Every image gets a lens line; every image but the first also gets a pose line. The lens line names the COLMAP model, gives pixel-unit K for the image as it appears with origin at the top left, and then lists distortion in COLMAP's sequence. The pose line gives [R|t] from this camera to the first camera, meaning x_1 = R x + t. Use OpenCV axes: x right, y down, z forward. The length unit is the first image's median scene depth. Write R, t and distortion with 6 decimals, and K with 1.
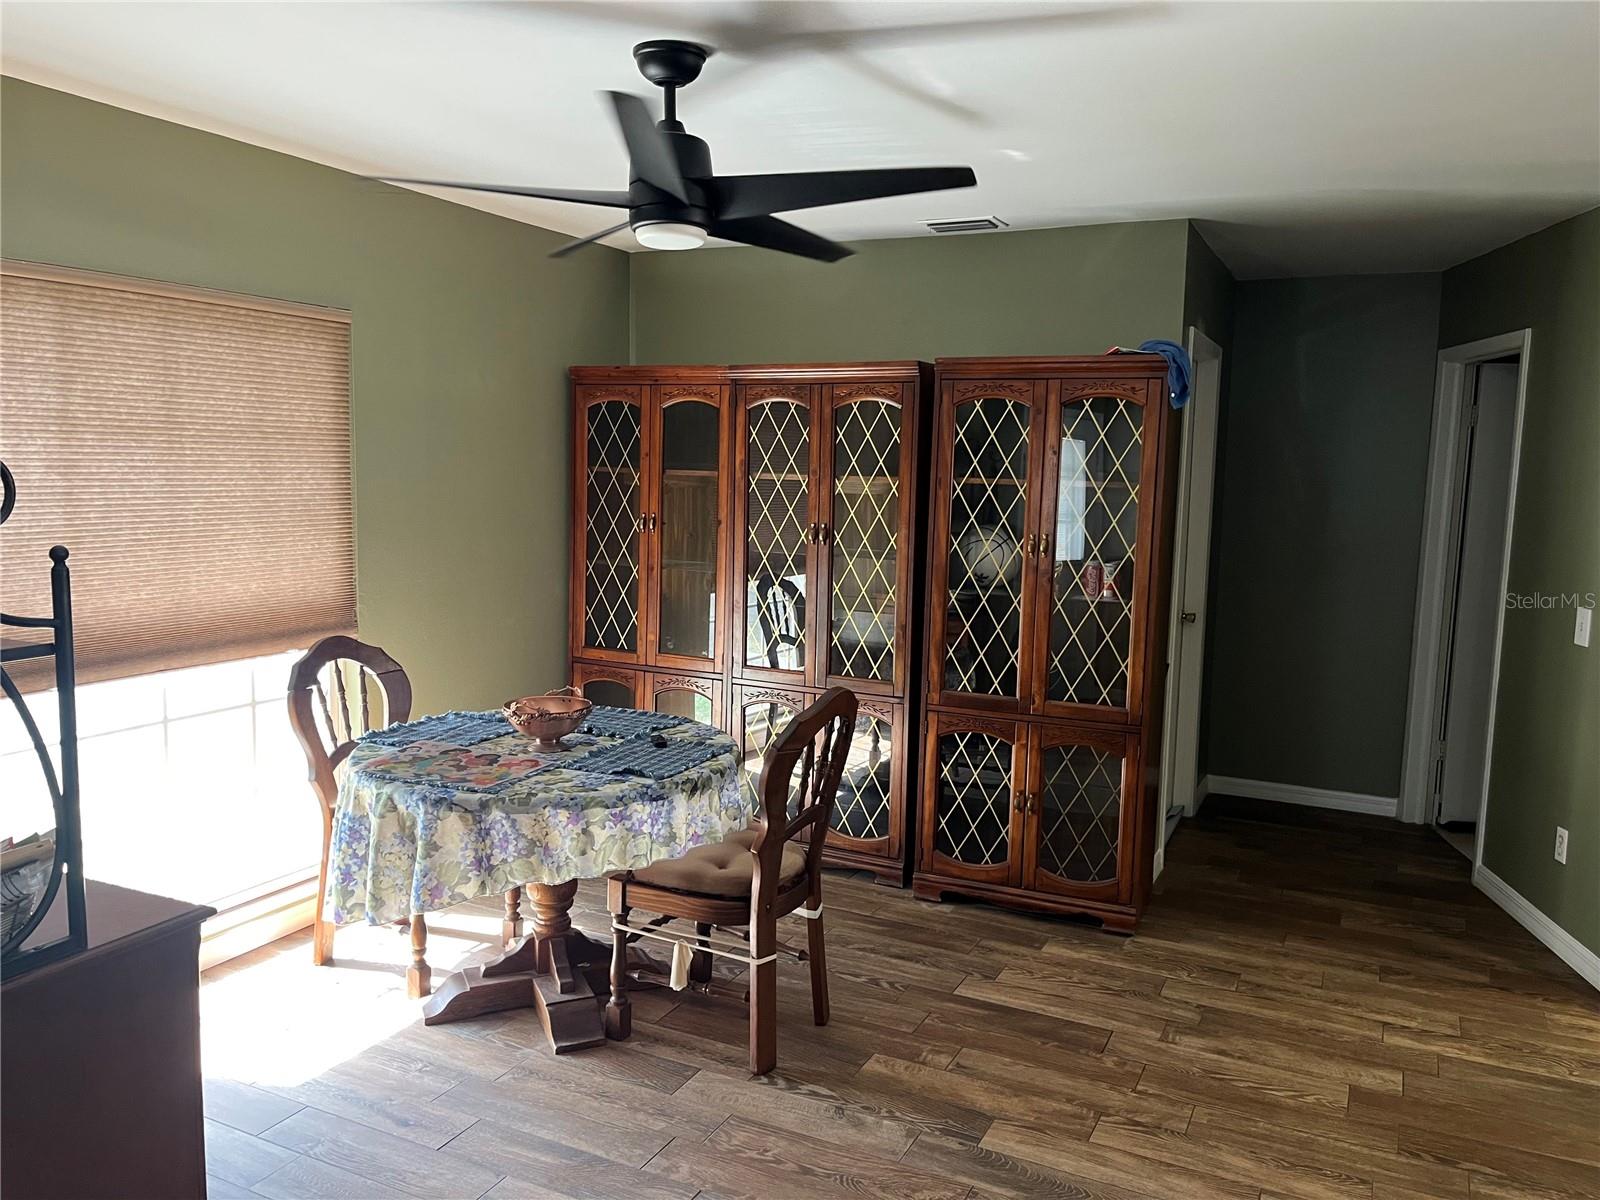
lens RADIAL K [[1210.3, 0, 794.5], [0, 1210.3, 606.0], [0, 0, 1]] dist [0.054107, -0.072024]
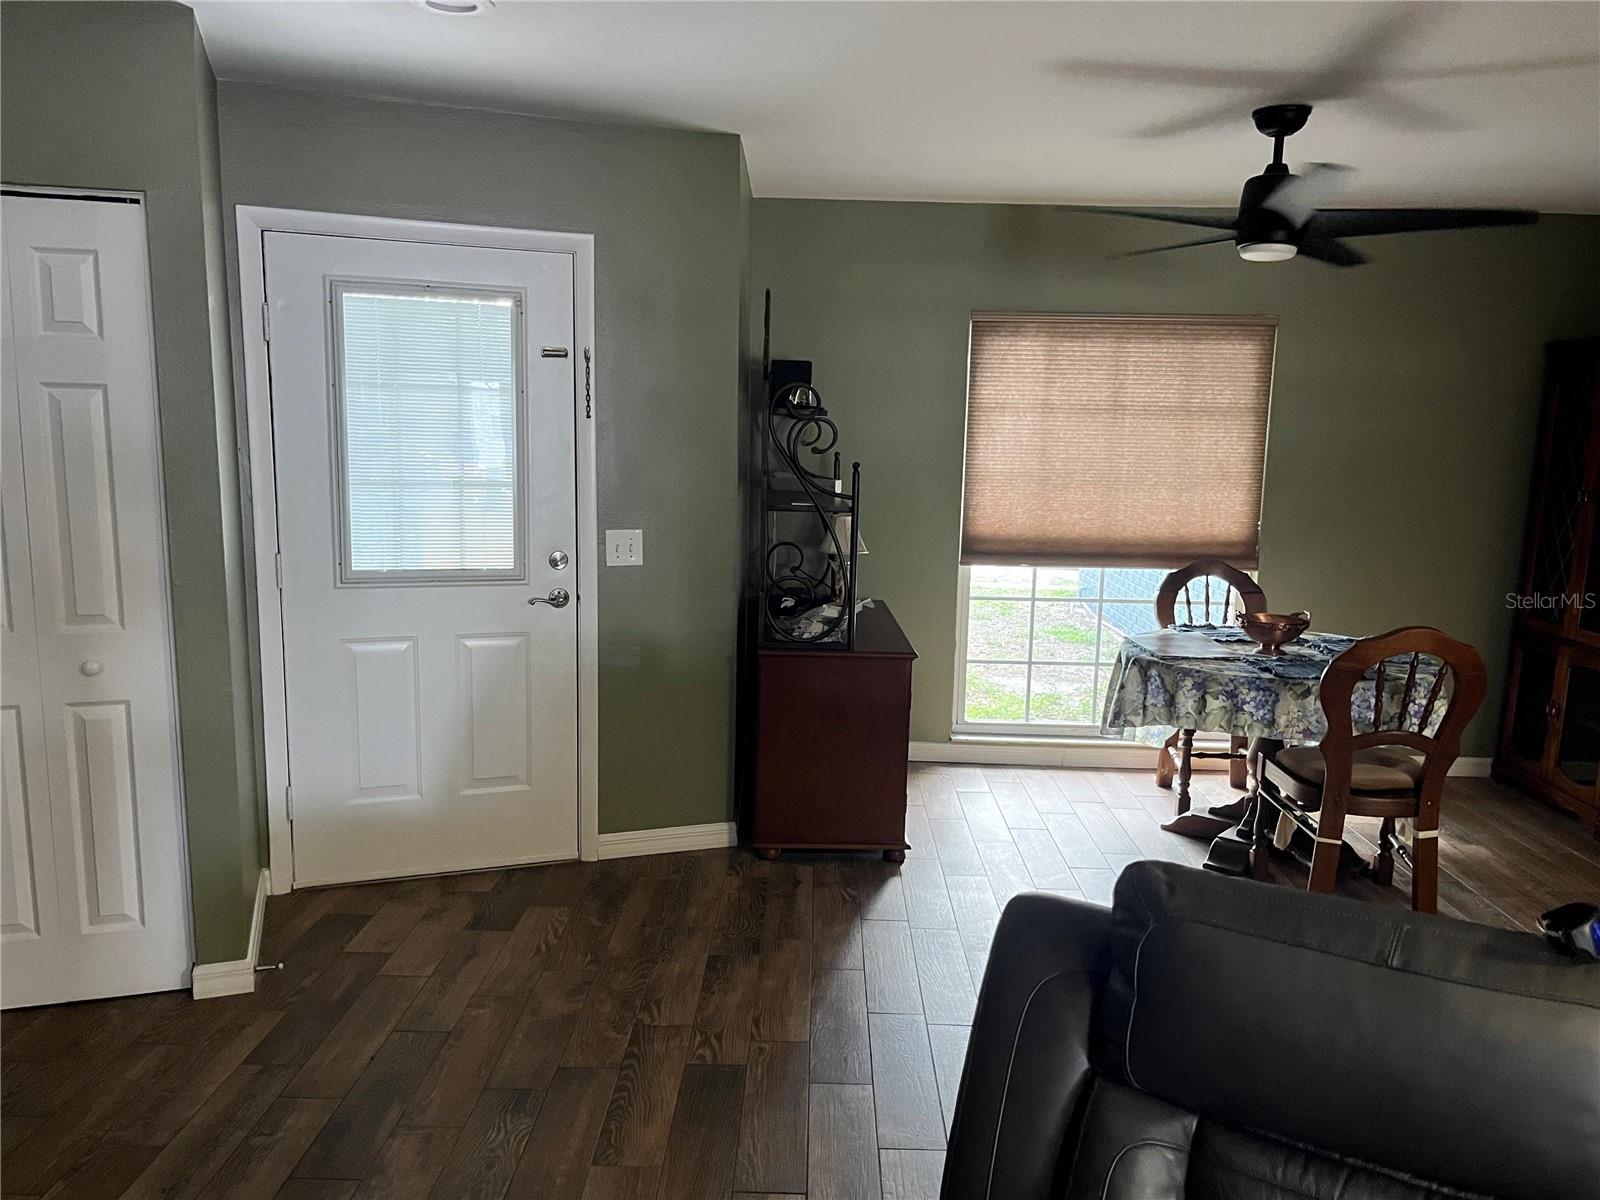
lens RADIAL K [[1210.3, 0, 813.6], [0, 1210.3, 619.7], [0, 0, 1]] dist [0.054107, -0.072024]
pose [[0.436288, 0.134361, -0.889719, 0.816449], [-0.118868, 0.988729, 0.091024, 0.025517], [0.891921, 0.066046, 0.447342, -0.007911]]
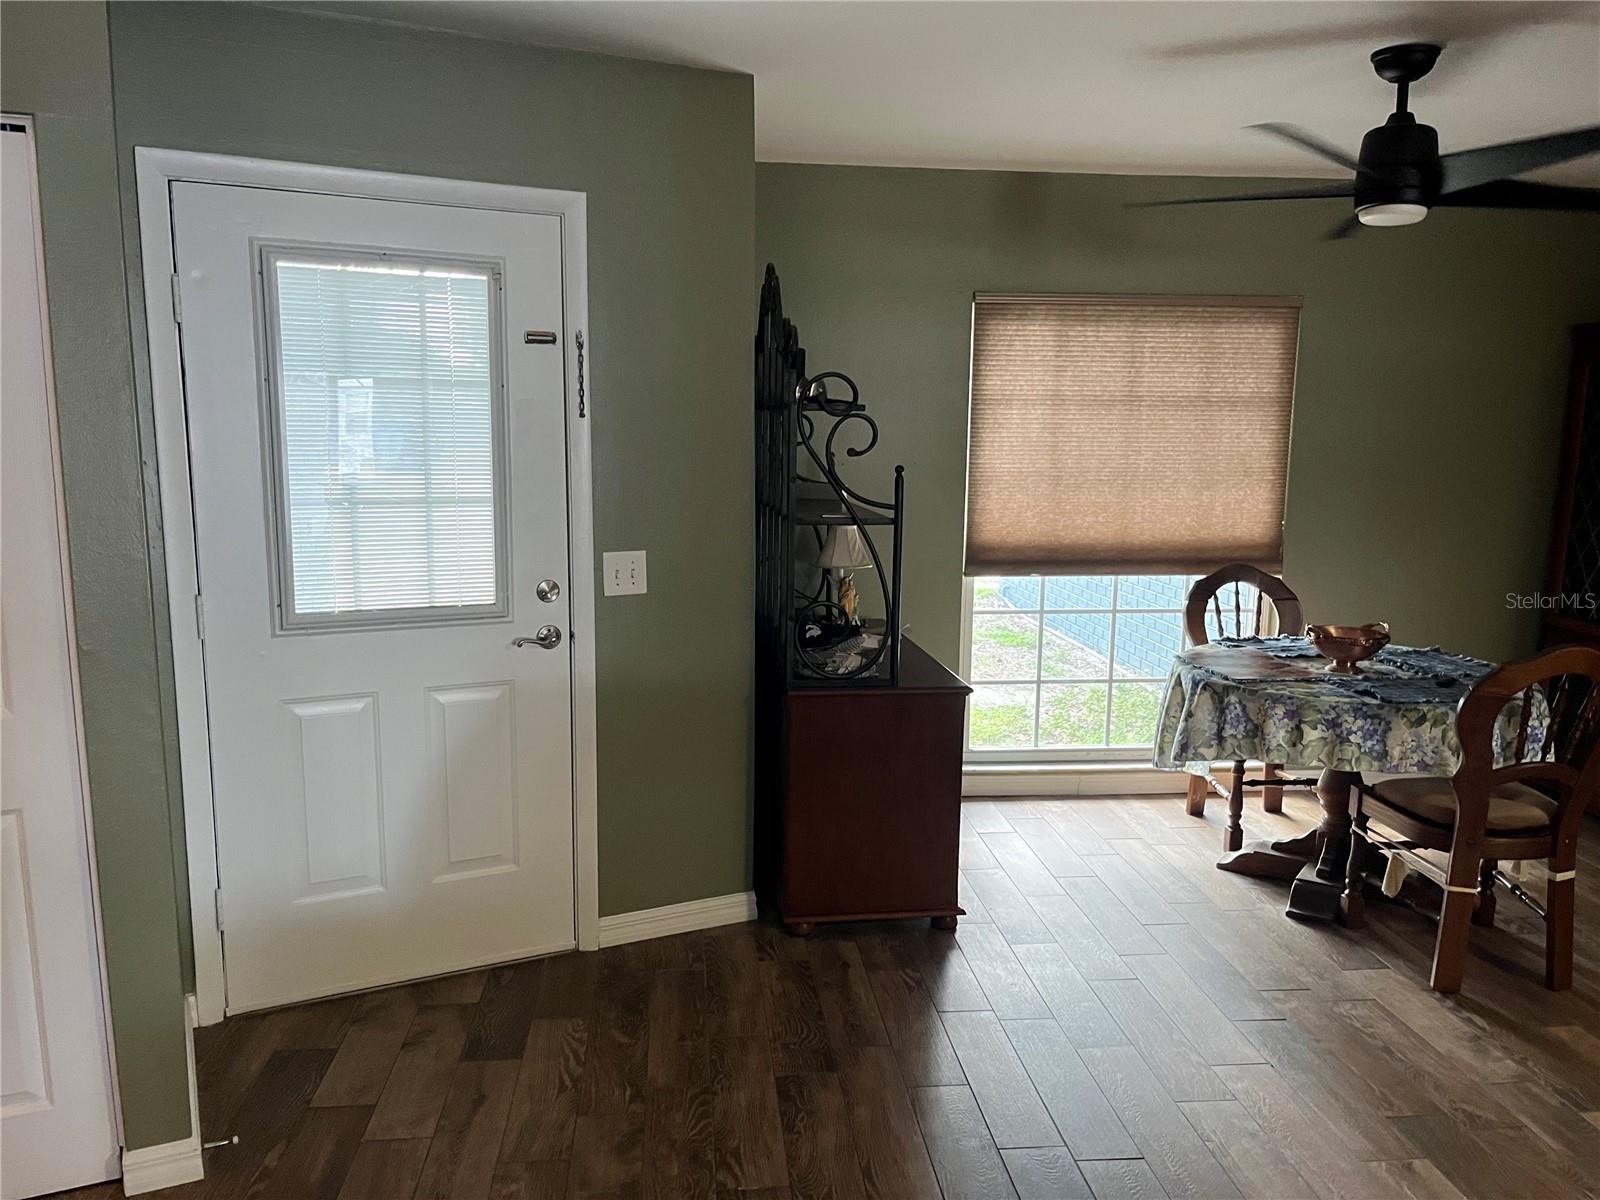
lens RADIAL K [[1210.3, 0, 799.7], [0, 1210.3, 618.1], [0, 0, 1]] dist [0.054107, -0.072024]
pose [[0.532681, 0.122277, -0.837436, 0.542359], [-0.098982, 0.991718, 0.081843, 0.027848], [0.840508, 0.039295, 0.540372, -0.064756]]
